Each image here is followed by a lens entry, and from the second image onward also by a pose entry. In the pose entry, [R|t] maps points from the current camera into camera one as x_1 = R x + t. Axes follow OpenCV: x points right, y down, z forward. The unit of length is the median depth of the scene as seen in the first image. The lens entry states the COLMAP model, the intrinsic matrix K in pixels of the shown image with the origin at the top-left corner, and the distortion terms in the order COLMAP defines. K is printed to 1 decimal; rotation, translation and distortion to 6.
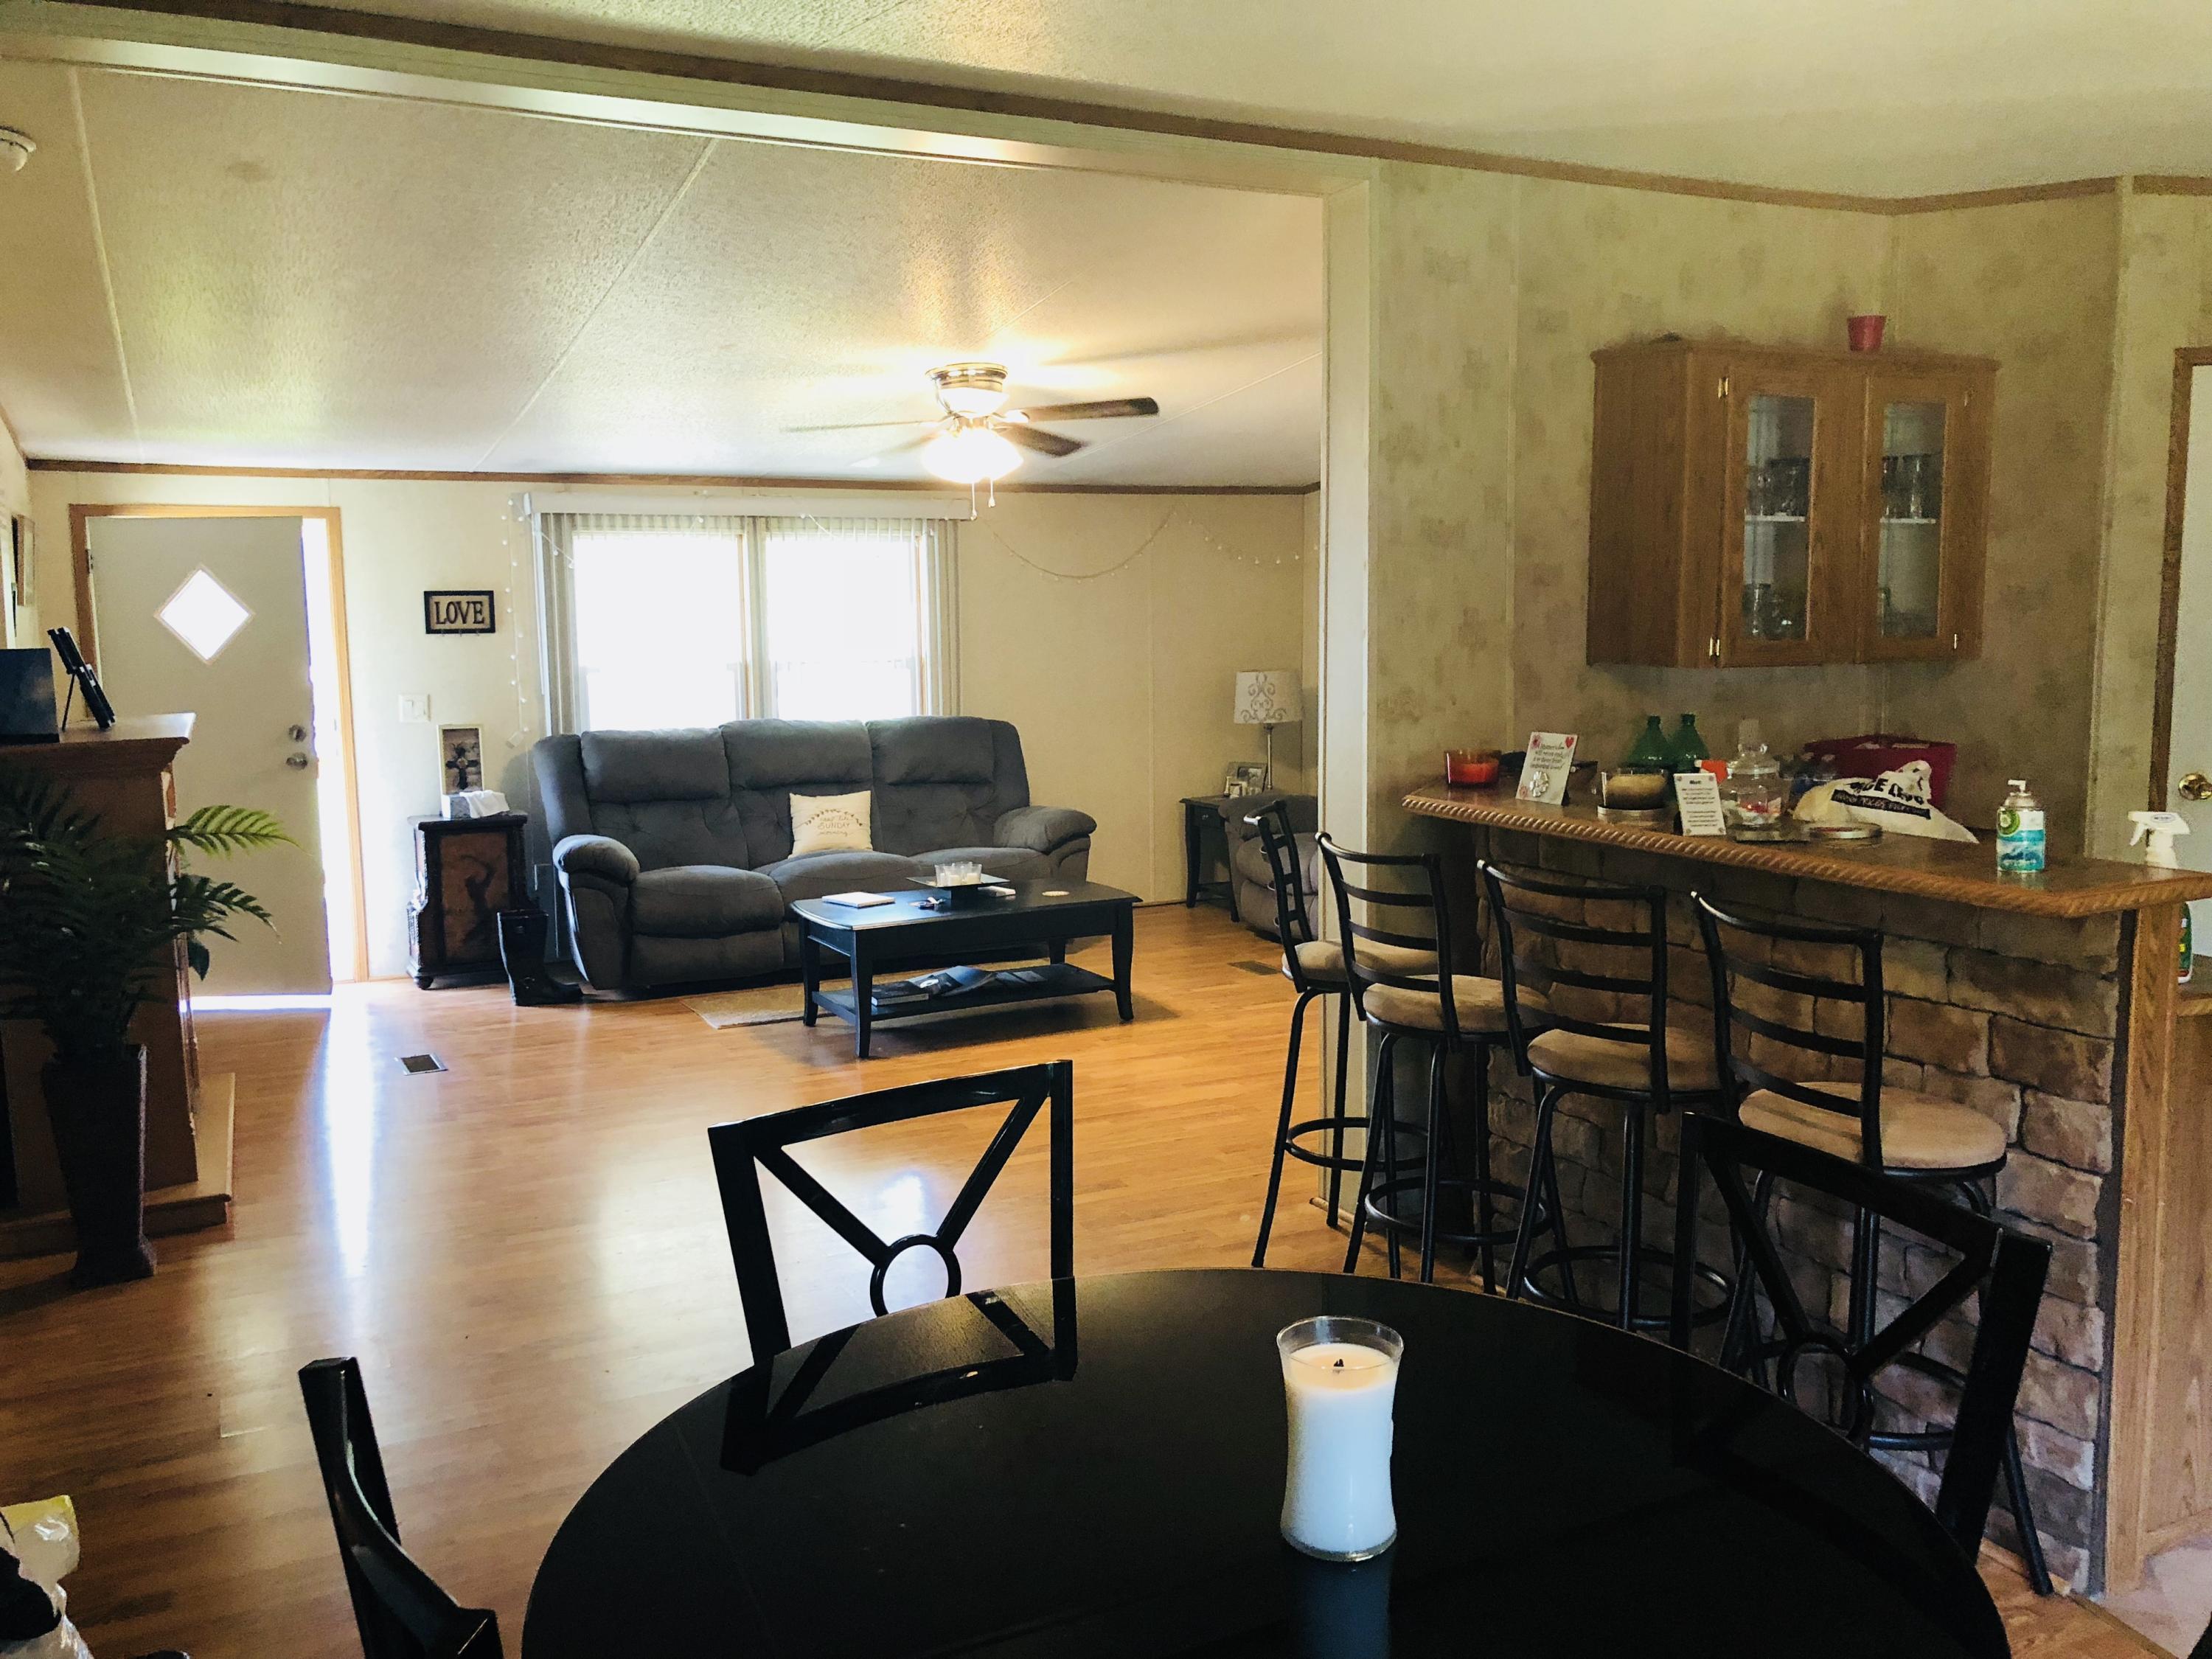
lens RADIAL K [[1771.9, 0, 1106.0], [0, 1771.9, 829.5], [0, 0, 1]] dist [0.027460, -0.097734]
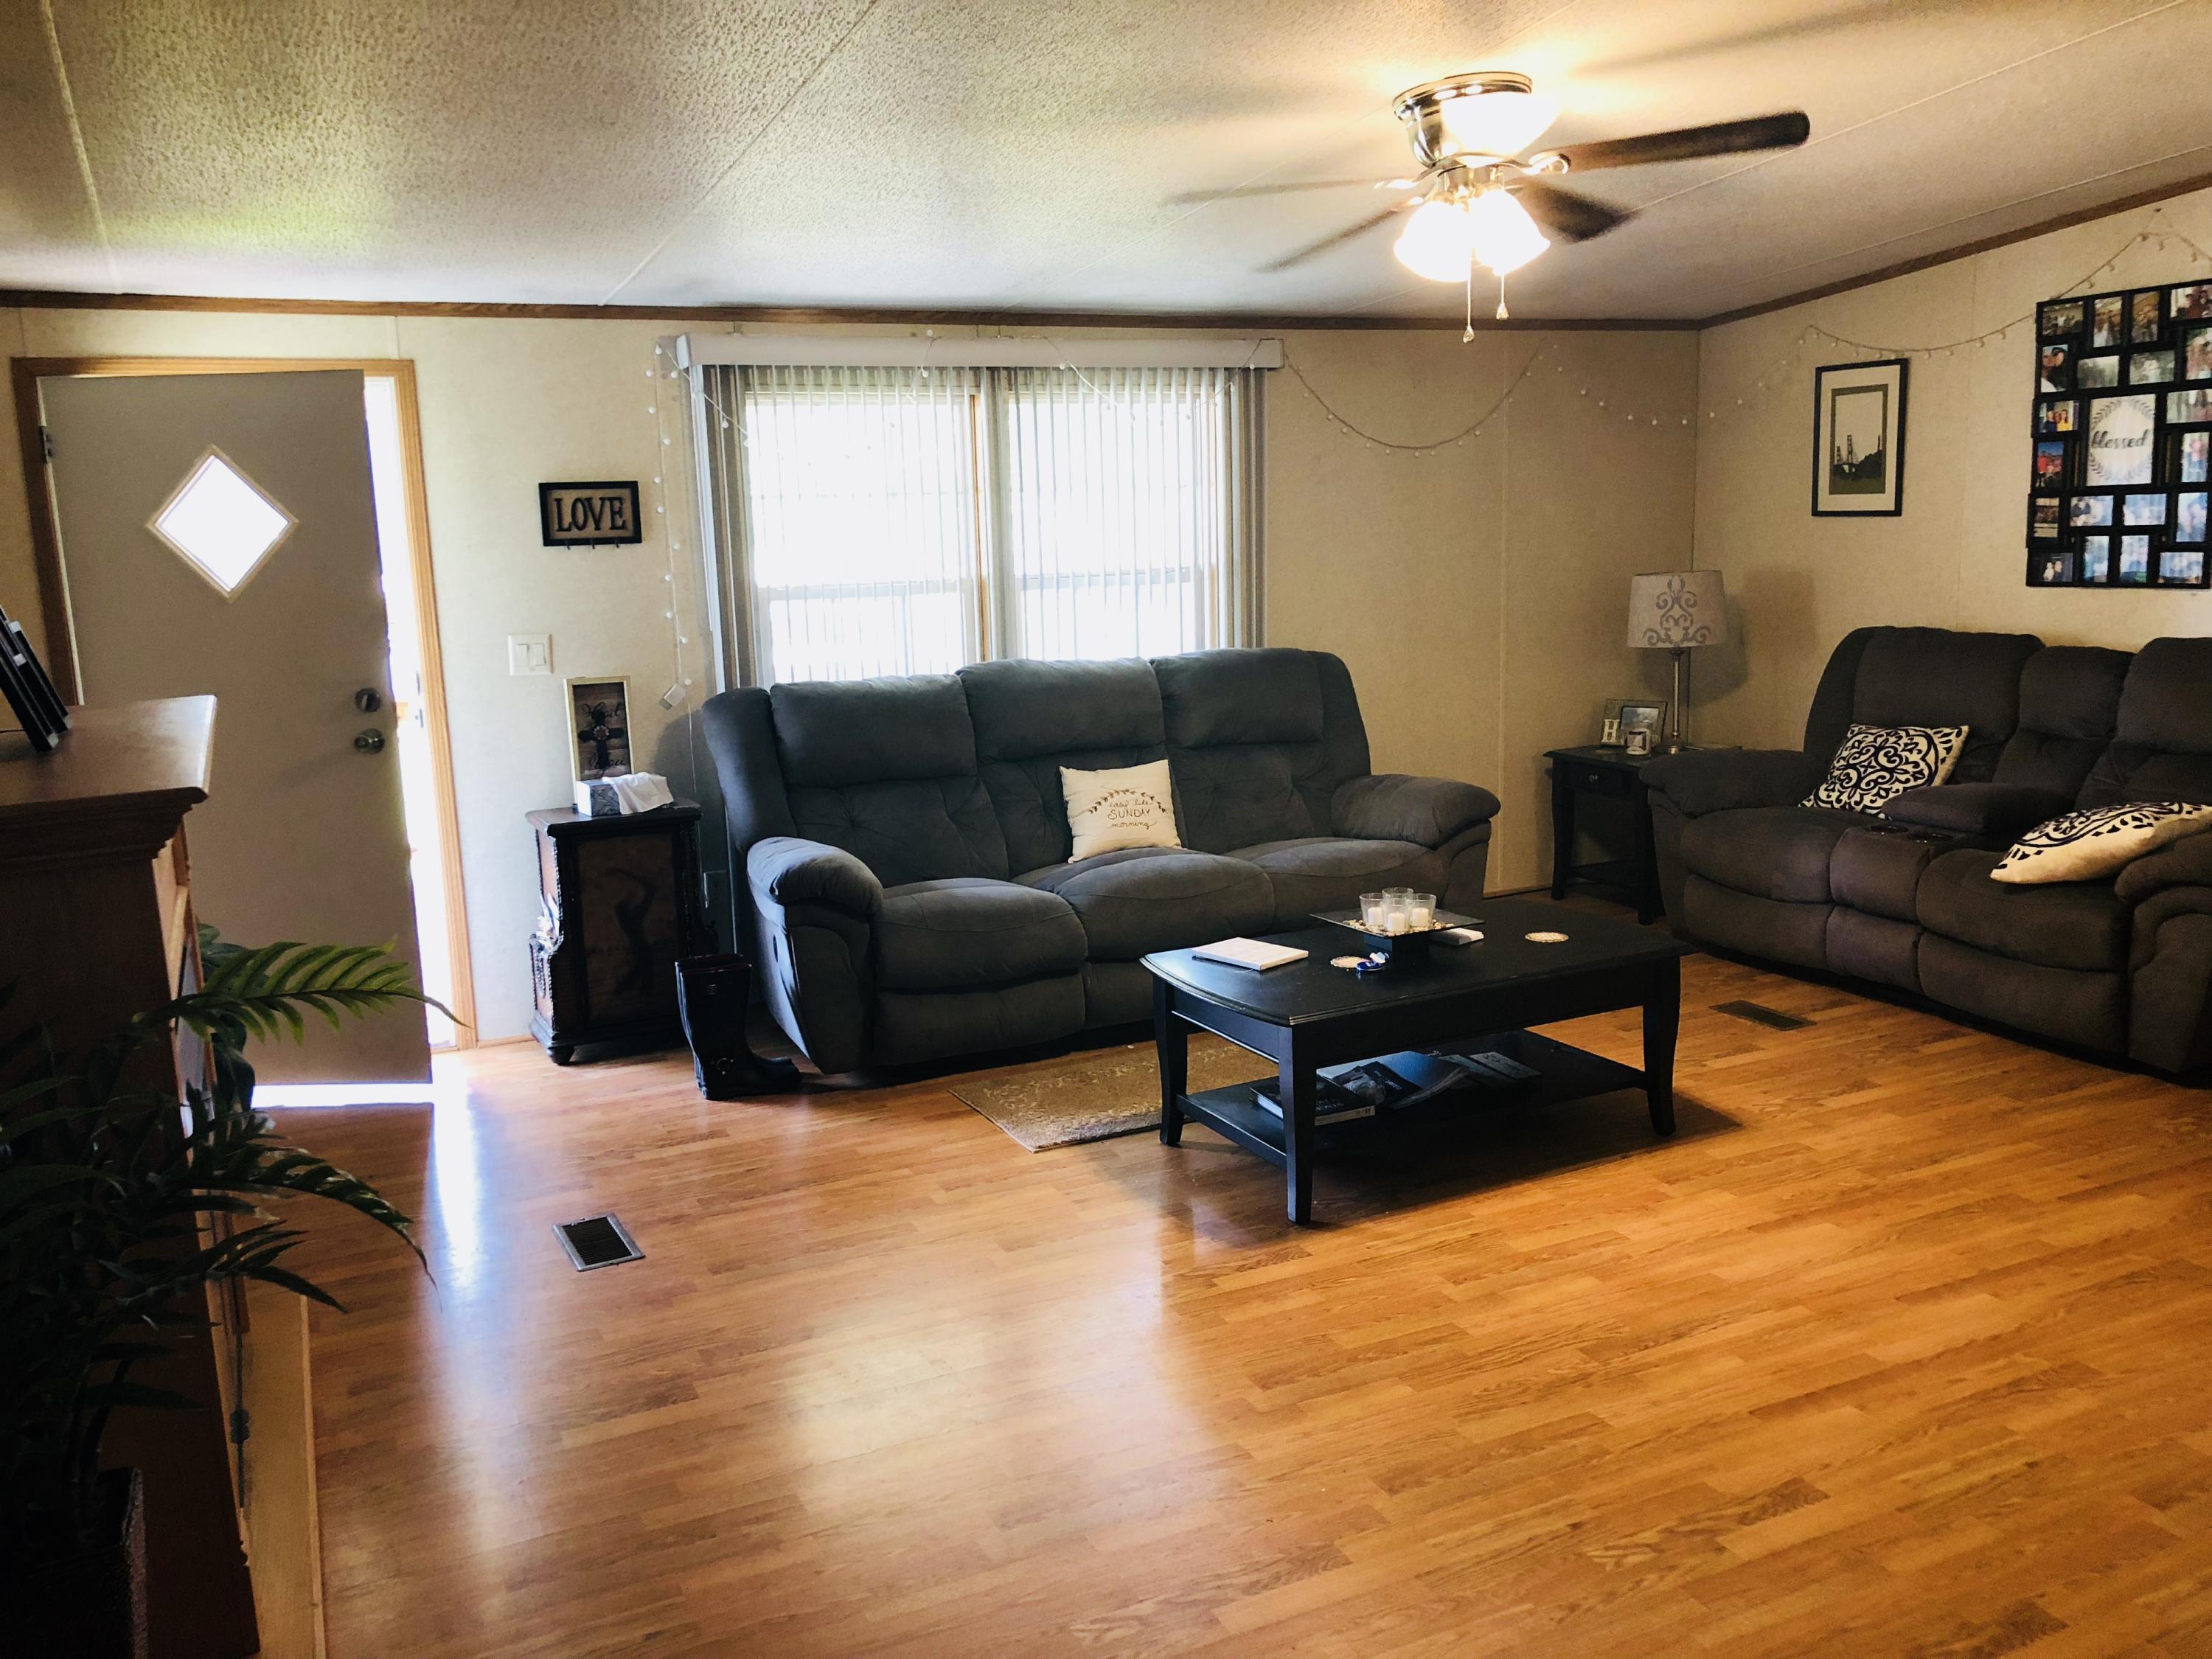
lens RADIAL K [[1821.8, 0, 1088.9], [0, 1821.8, 839.0], [0, 0, 1]] dist [0.071418, -0.139474]
pose [[0.999327, -0.013082, -0.034280, -0.149169], [0.015102, 0.998124, 0.059325, -0.035942], [0.033440, -0.059803, 0.997650, 0.291488]]
